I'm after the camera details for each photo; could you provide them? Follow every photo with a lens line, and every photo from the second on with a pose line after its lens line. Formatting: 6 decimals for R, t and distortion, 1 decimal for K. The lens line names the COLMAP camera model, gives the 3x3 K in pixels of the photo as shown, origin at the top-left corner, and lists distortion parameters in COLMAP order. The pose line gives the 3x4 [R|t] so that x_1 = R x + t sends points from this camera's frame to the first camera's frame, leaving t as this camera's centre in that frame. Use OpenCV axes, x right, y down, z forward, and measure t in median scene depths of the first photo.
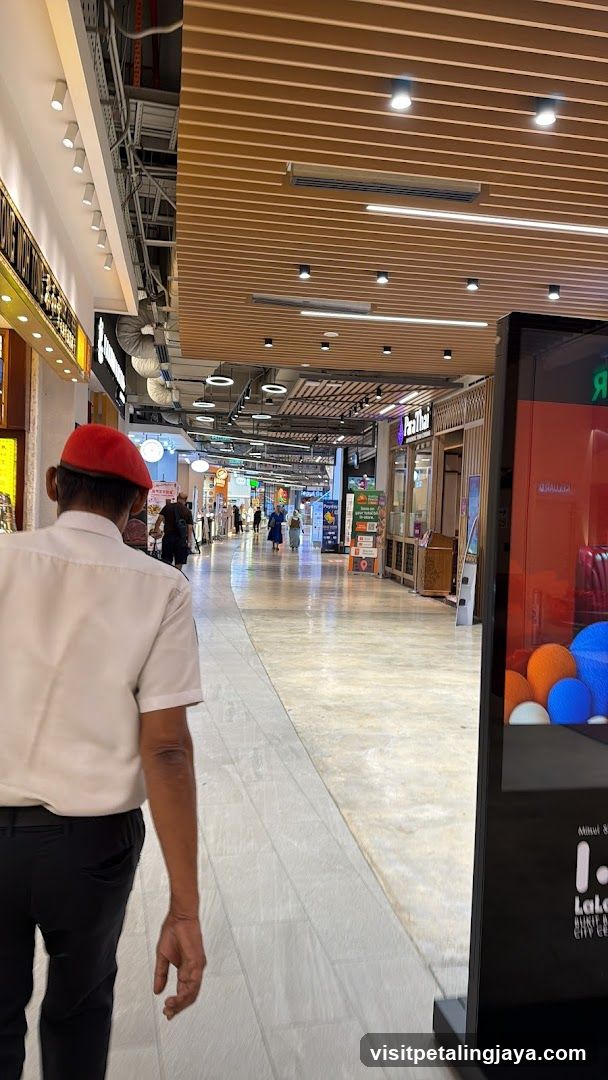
lens RADIAL K [[718.4, 0, 304.0], [0, 718.4, 540.0], [0, 0, 1]] dist [0.027668, -0.000576]
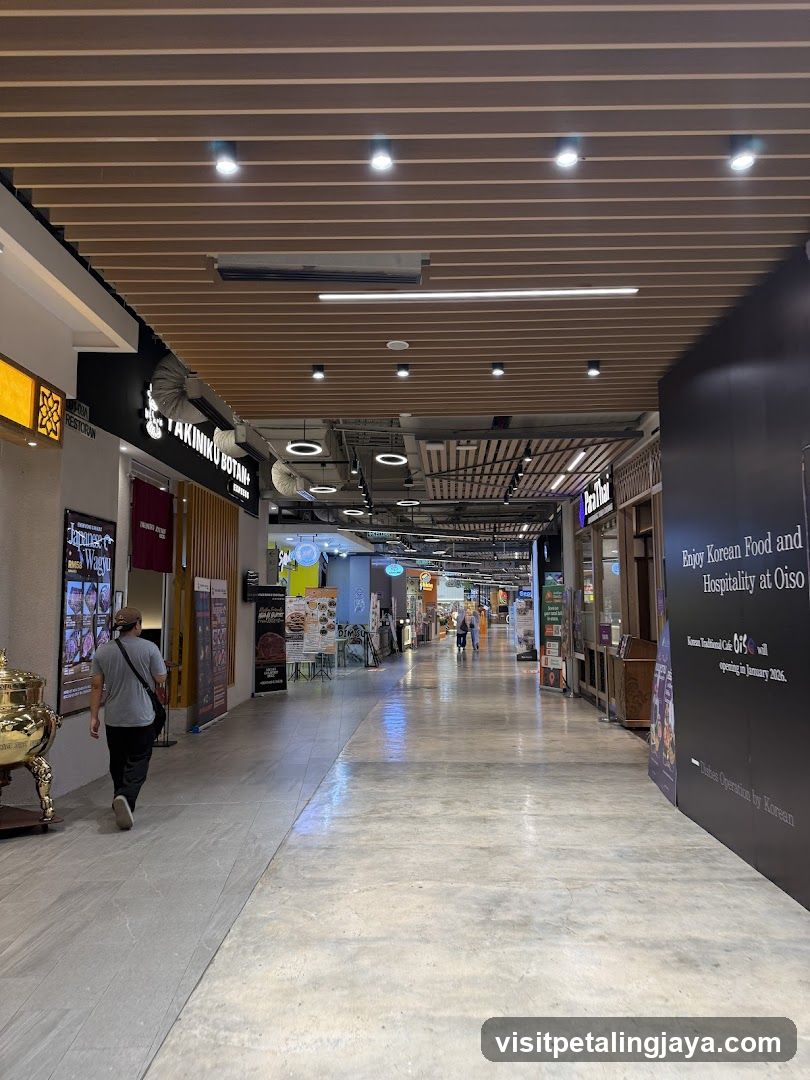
lens RADIAL K [[734.4, 0, 405.0], [0, 734.4, 540.0], [0, 0, 1]] dist [0.043336, 0.002360]
pose [[0.987383, -0.058001, -0.147348, 0.056992], [0.036710, 0.988997, -0.143311, -0.007134], [0.154039, 0.136093, 0.978647, 0.162665]]
